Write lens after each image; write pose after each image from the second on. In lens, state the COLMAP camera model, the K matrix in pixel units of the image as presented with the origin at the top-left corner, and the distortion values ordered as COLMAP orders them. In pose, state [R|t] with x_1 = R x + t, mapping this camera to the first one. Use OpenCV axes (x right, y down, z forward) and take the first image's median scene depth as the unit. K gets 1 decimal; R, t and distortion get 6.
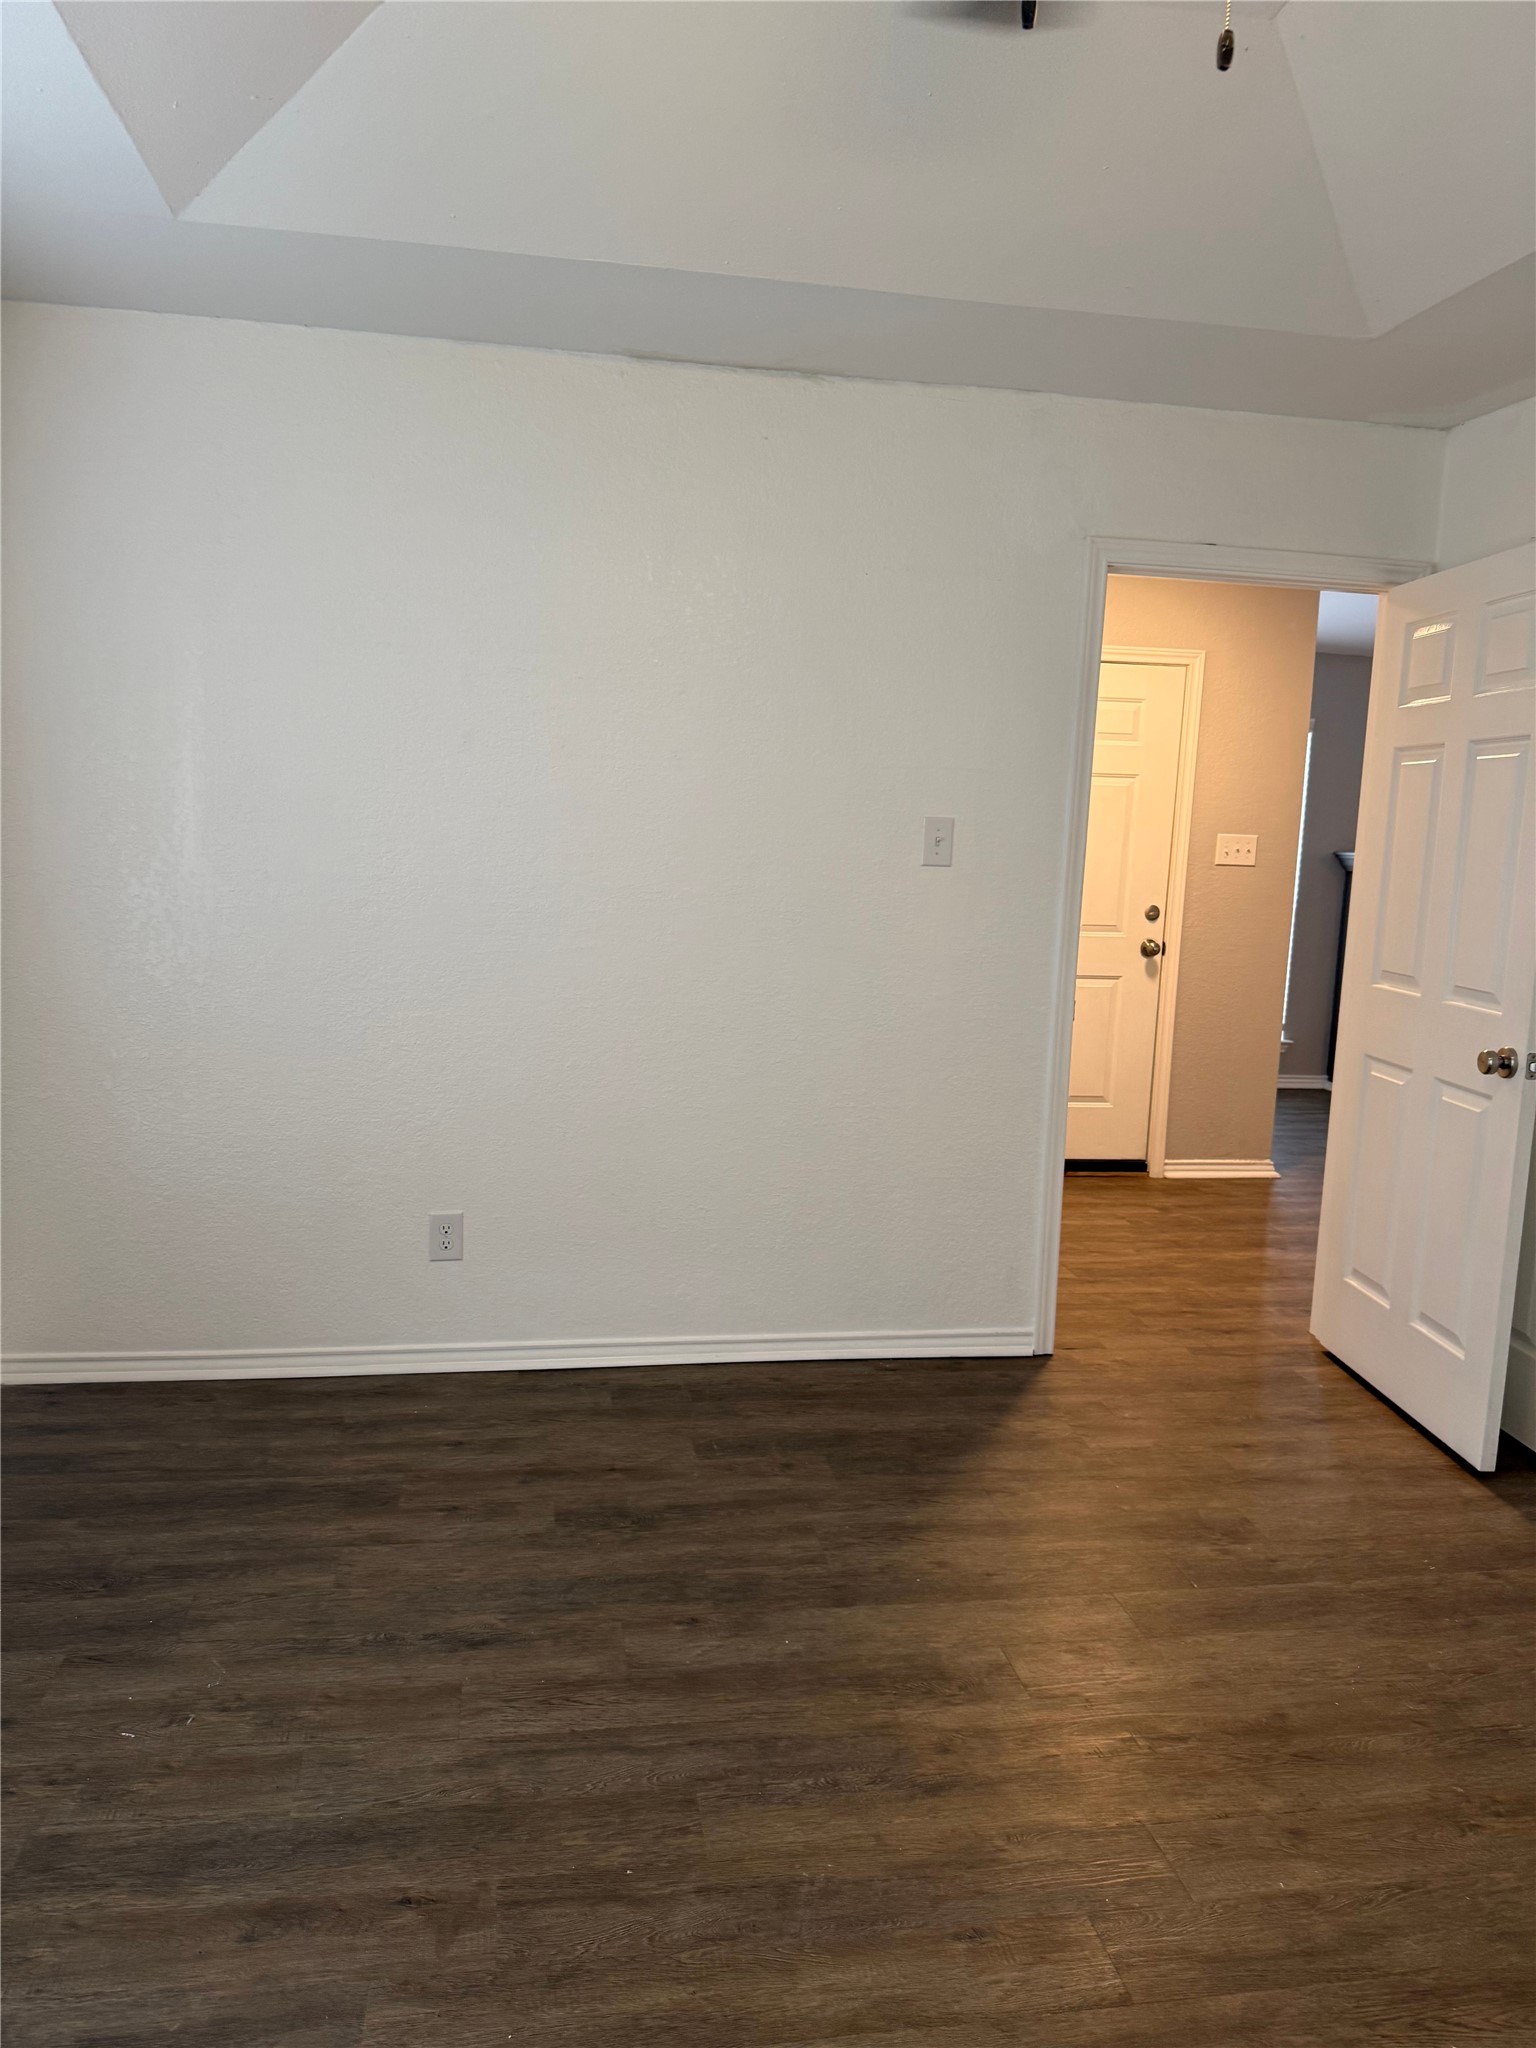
lens RADIAL K [[1444.9, 0, 768.0], [0, 1444.9, 1024.0], [0, 0, 1]] dist [-0.001864, -0.003687]
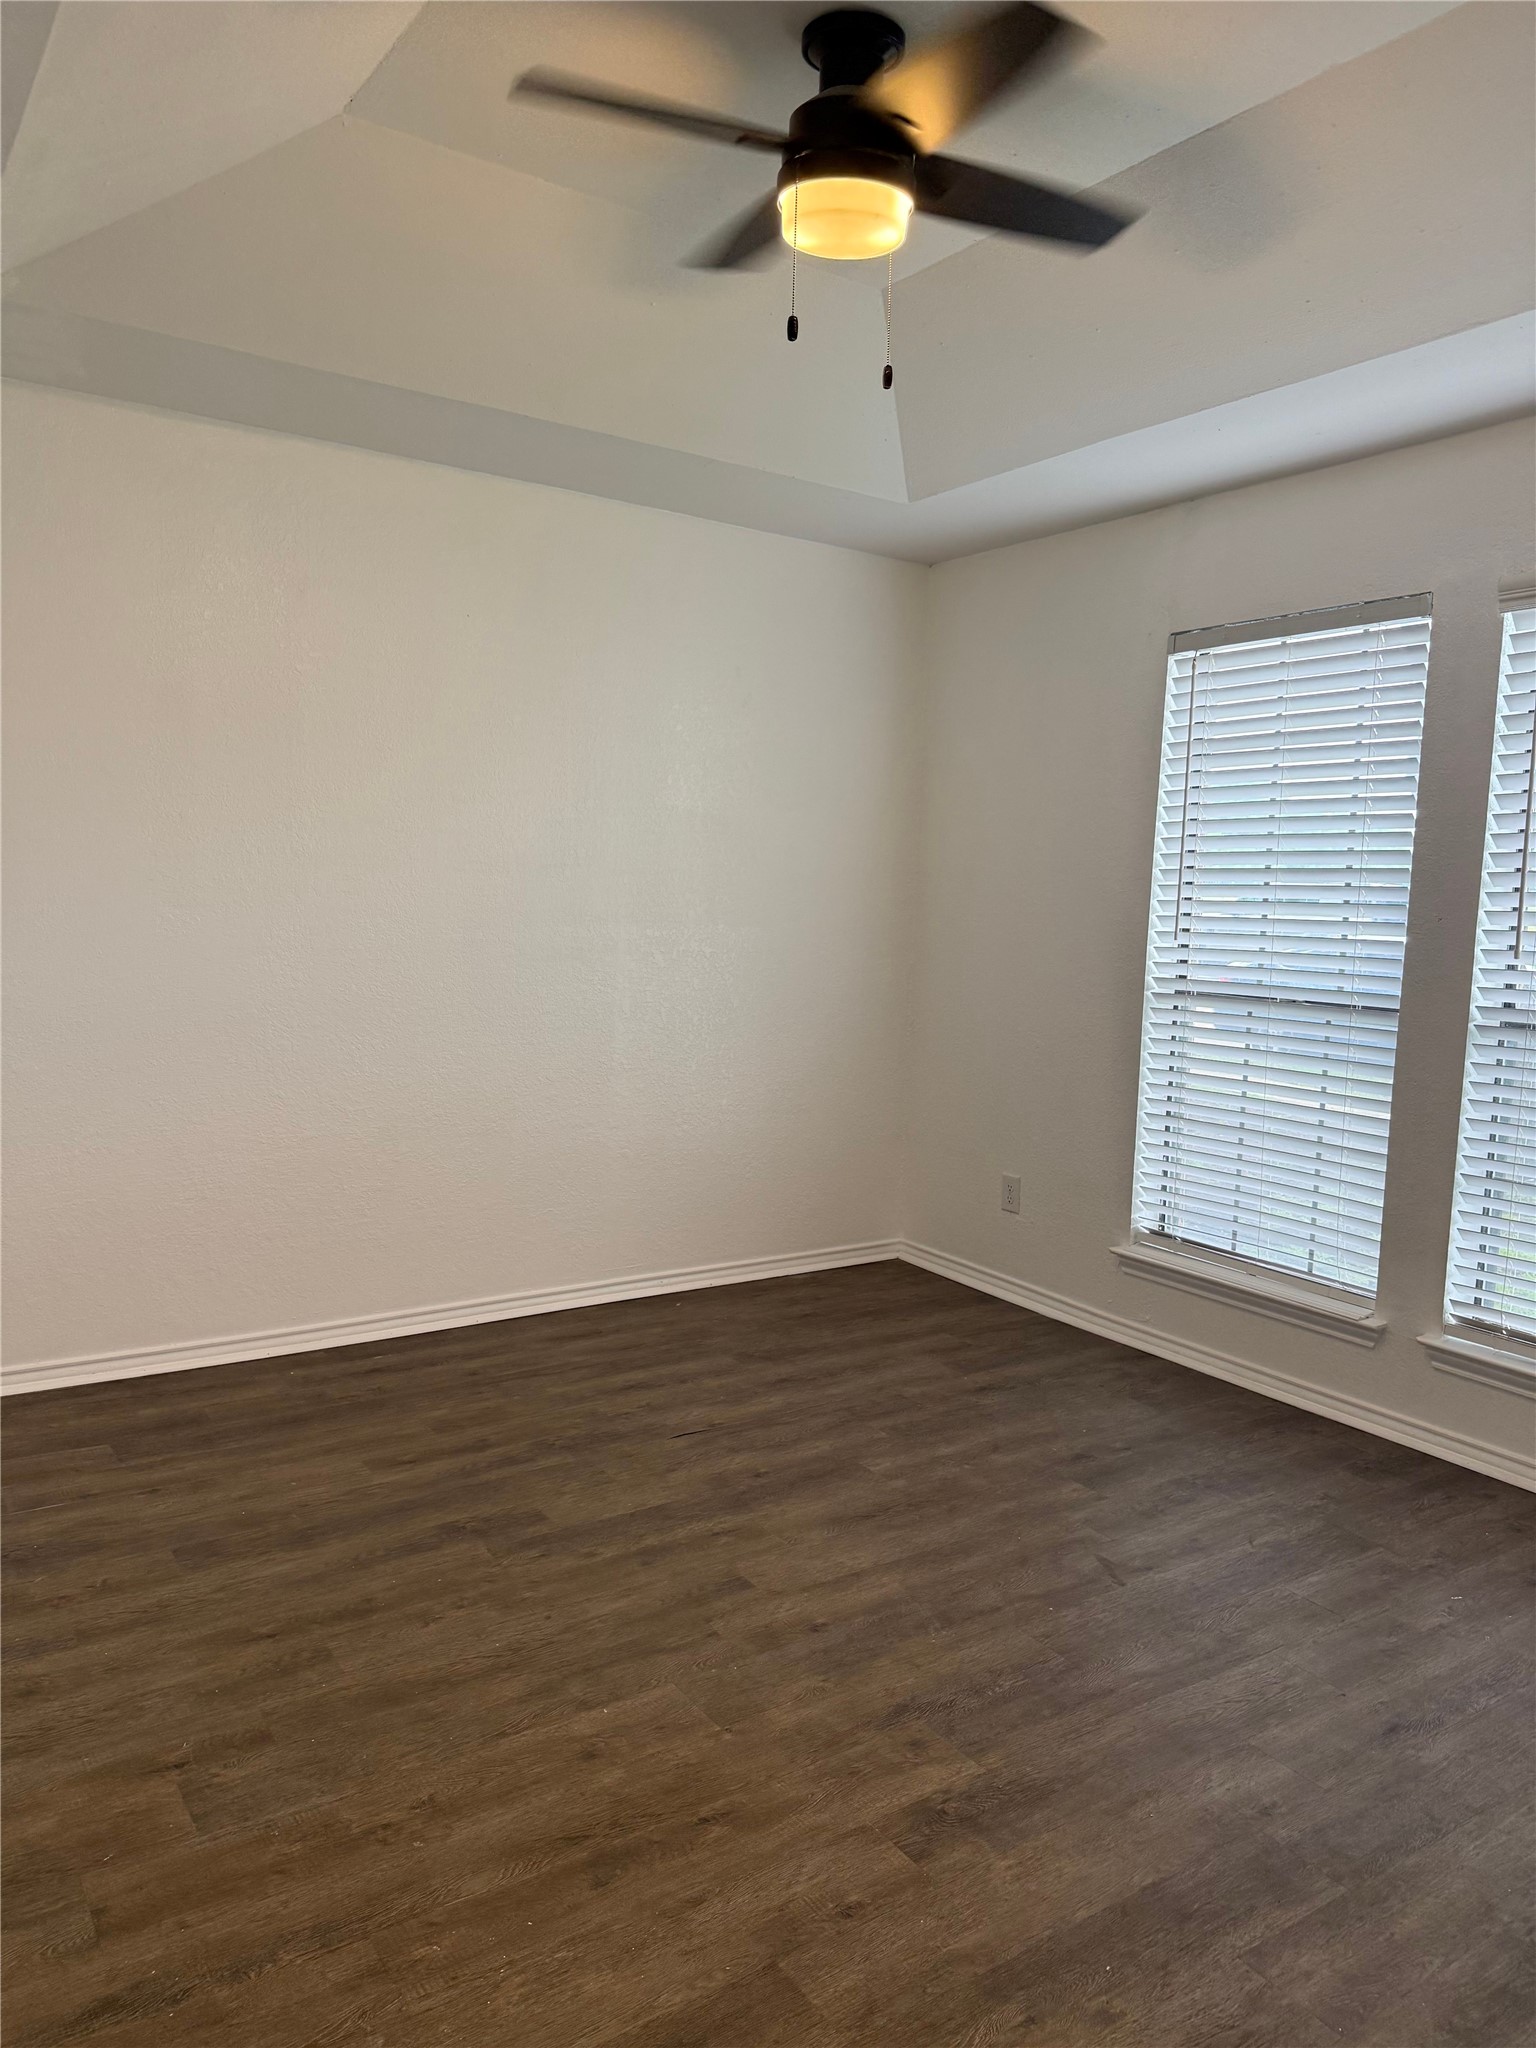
lens RADIAL K [[1440.4, 0, 763.3], [0, 1440.4, 1033.9], [0, 0, 1]] dist [0.115011, -0.162877]
pose [[-0.909391, -0.024756, -0.415204, 0.699577], [-0.128052, 0.966408, 0.222841, -0.215713], [0.395740, 0.255817, -0.882013, 1.833866]]
